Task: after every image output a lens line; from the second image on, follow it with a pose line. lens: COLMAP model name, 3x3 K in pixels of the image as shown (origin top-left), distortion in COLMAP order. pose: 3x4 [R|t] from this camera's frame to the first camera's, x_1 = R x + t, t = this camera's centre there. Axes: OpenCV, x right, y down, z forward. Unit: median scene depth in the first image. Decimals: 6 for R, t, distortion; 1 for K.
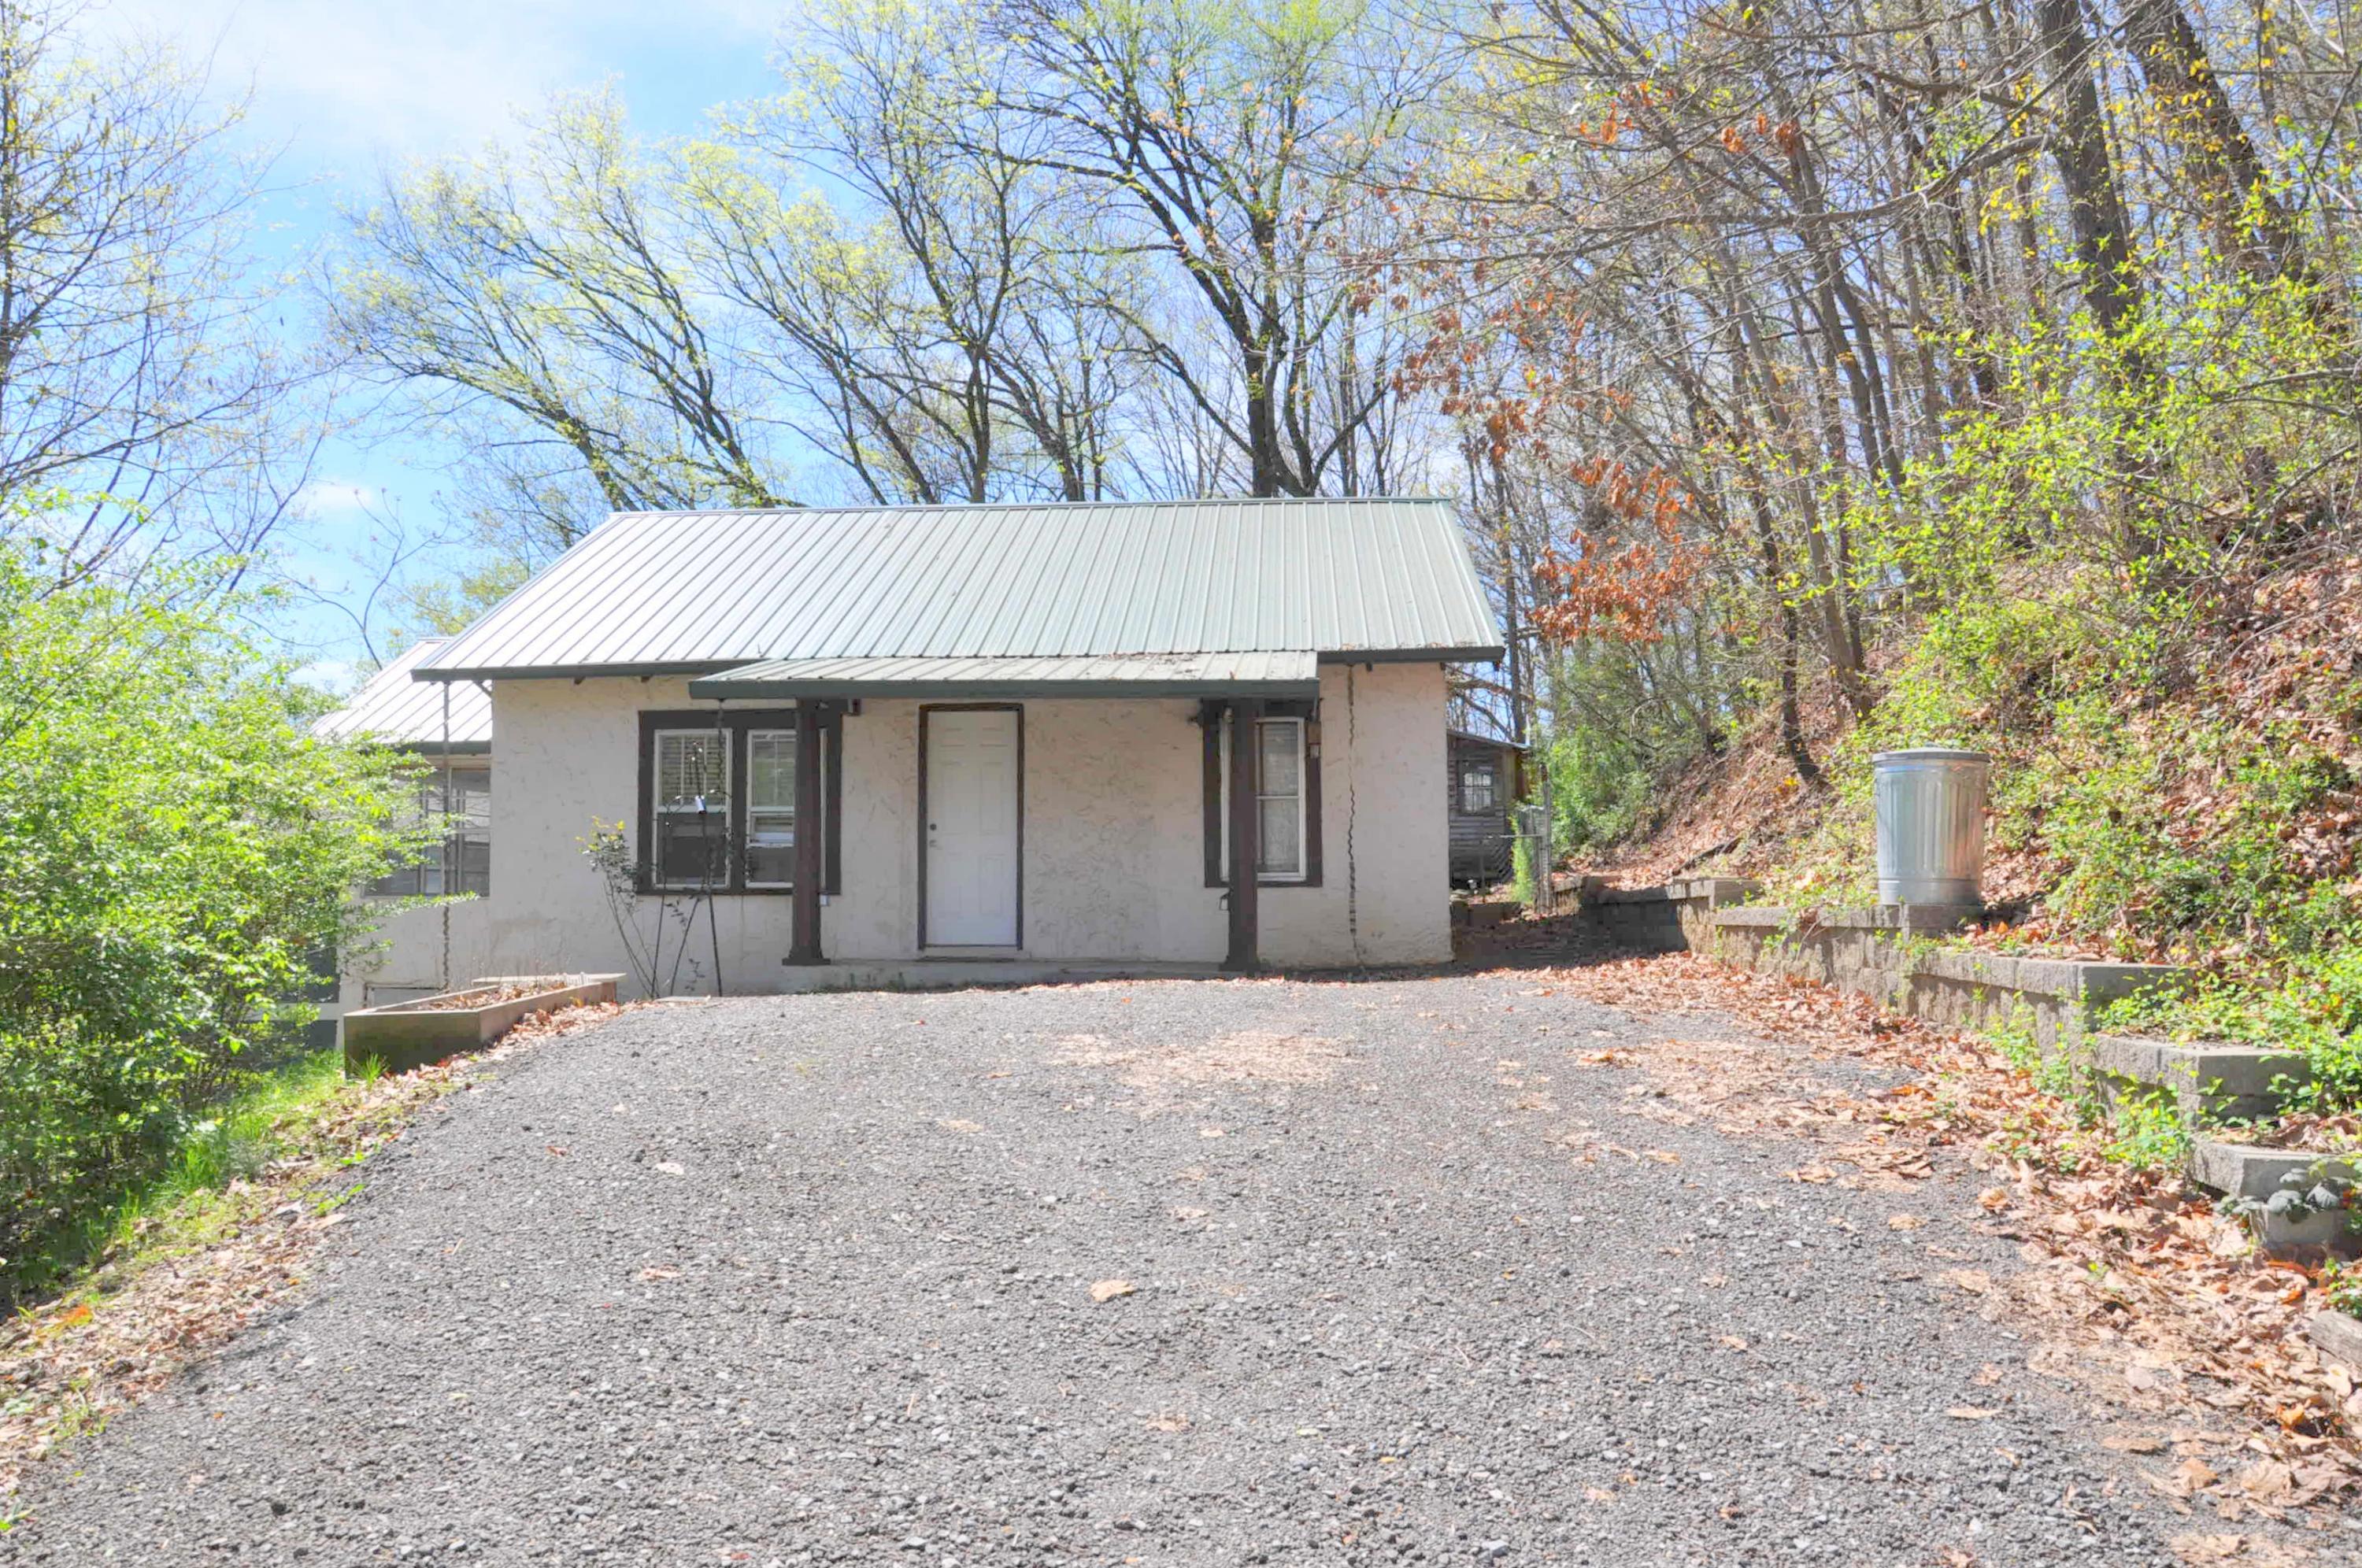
lens RADIAL K [[1850.3, 0, 1159.1], [0, 1850.3, 792.6], [0, 0, 1]] dist [-0.154113, 0.121848]
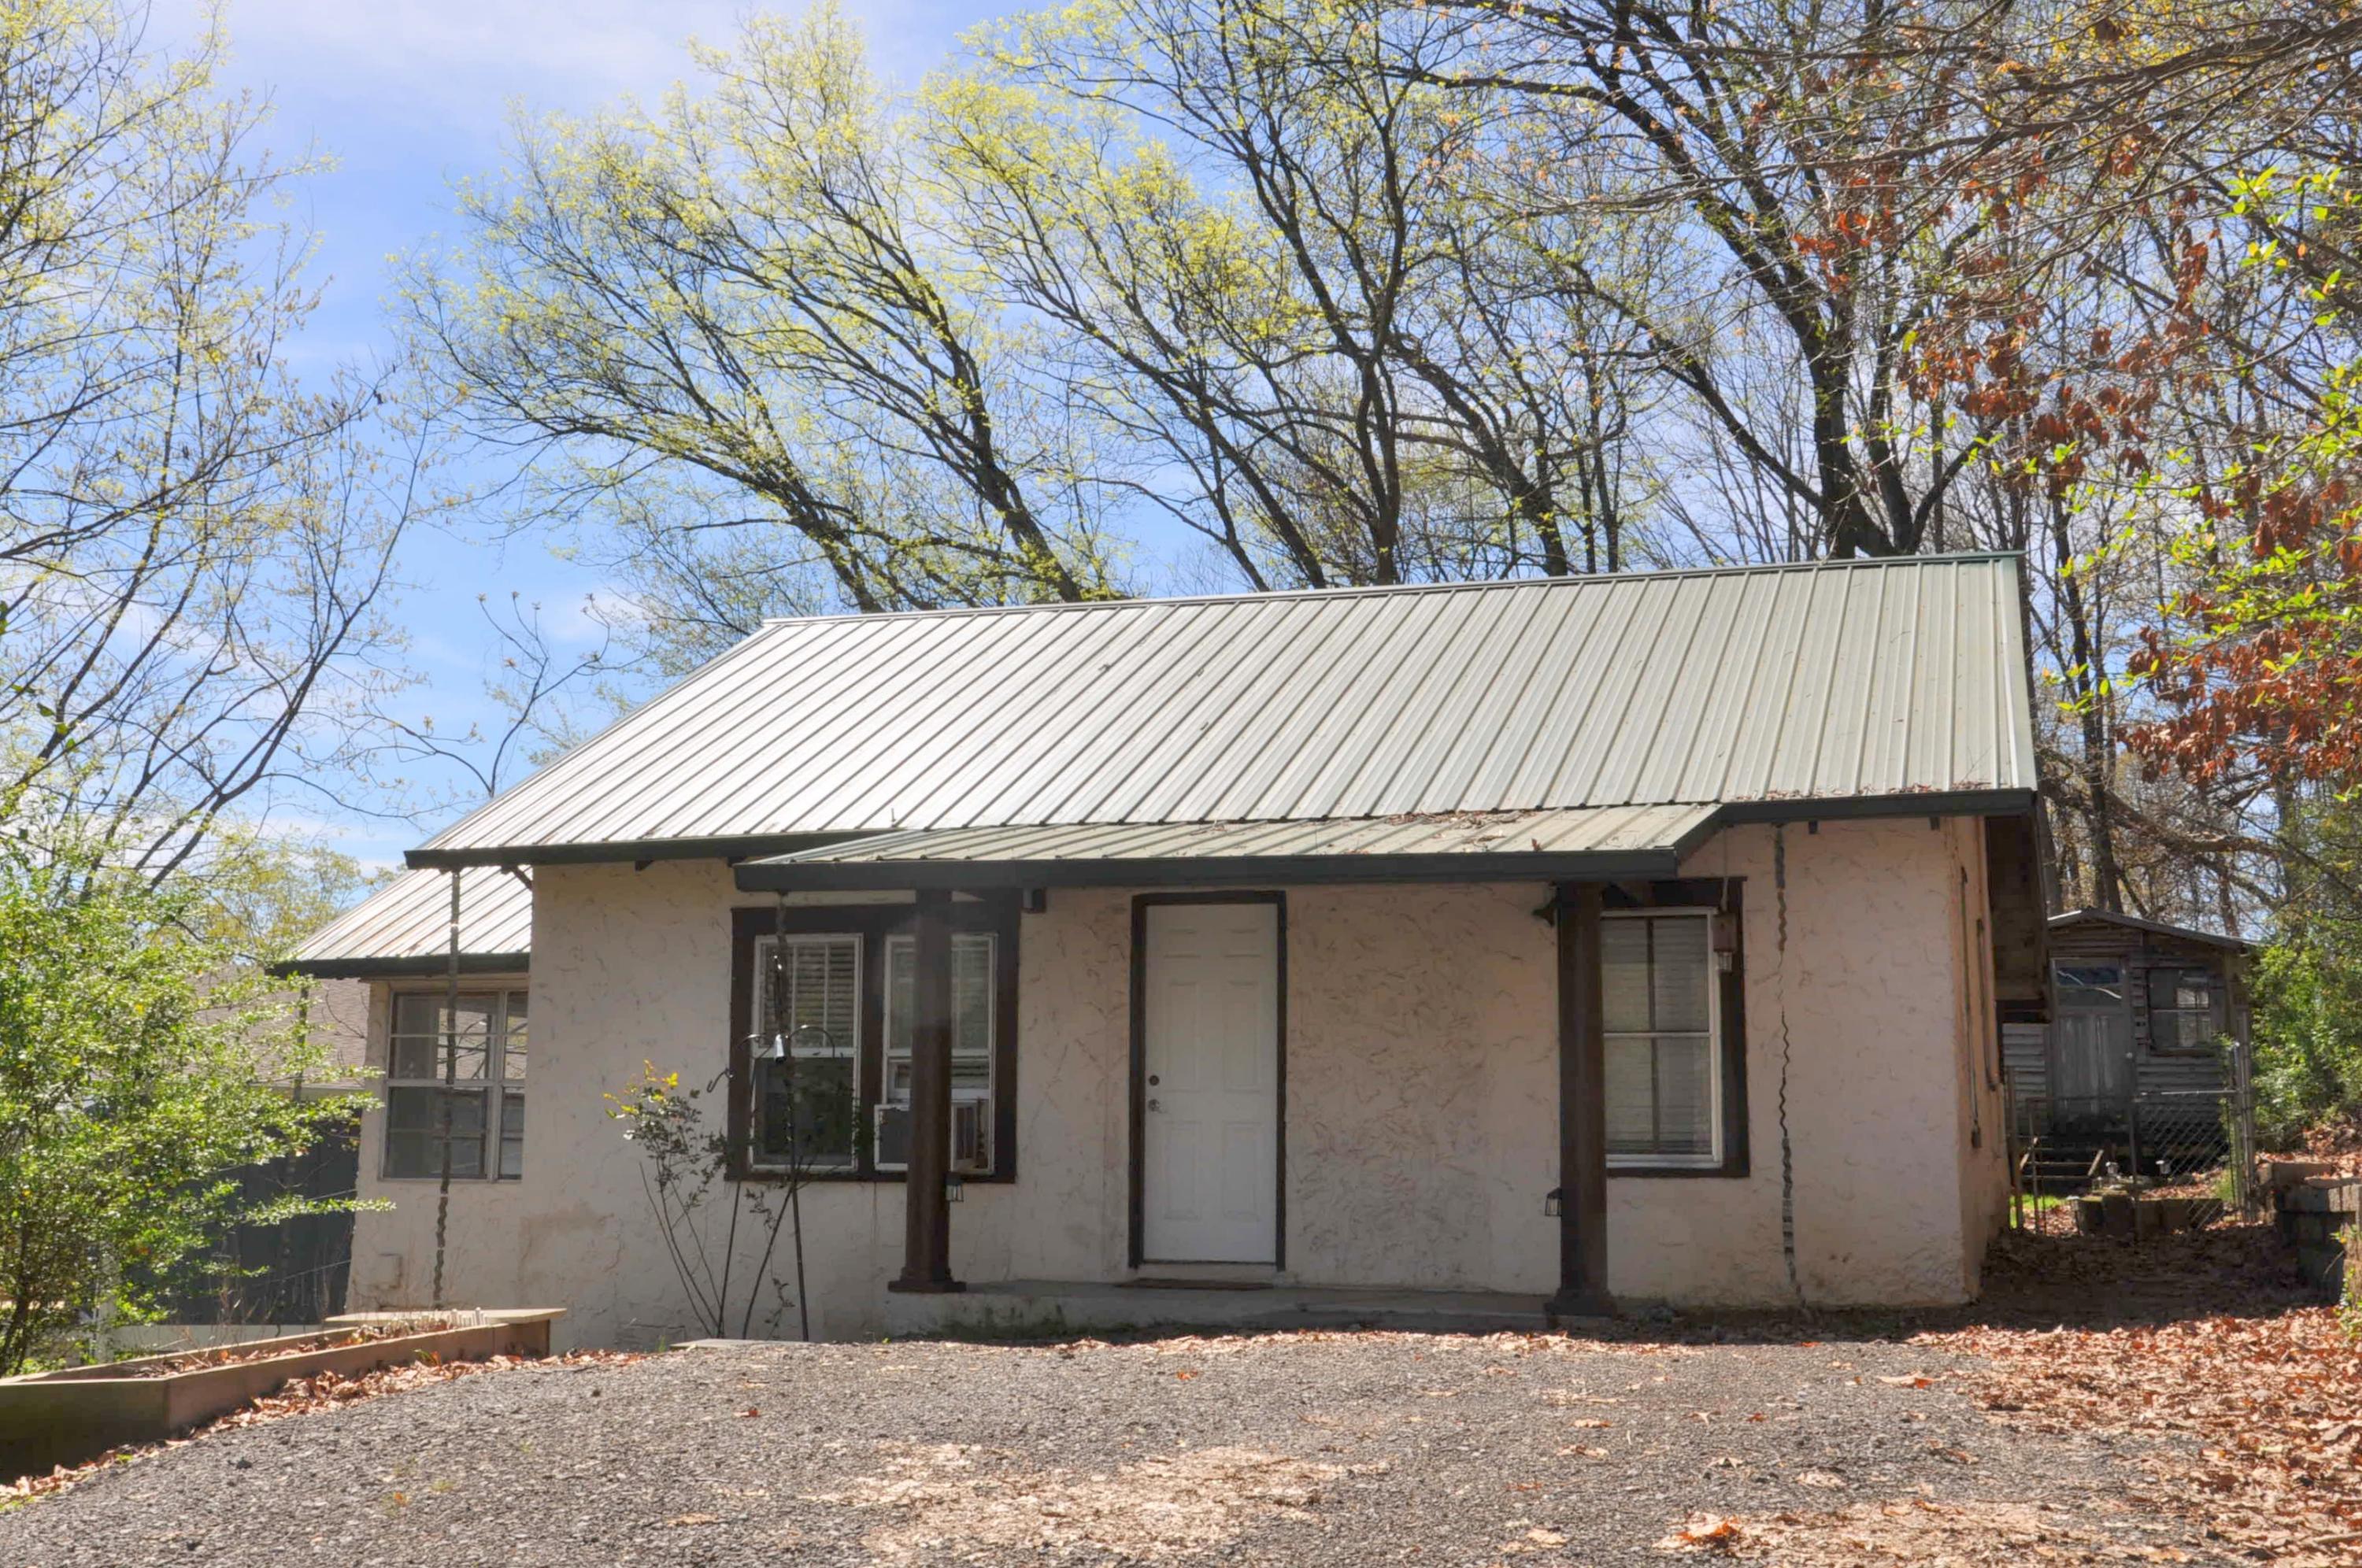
lens RADIAL K [[2706.8, 0, 1181.0], [0, 2706.8, 784.0], [0, 0, 1]] dist [0.027177, -0.020729]
pose [[0.974740, -0.022126, -0.222243, 0.104842], [0.003184, 0.996356, -0.085231, -0.004206], [0.223319, 0.082370, 0.971259, 0.052600]]
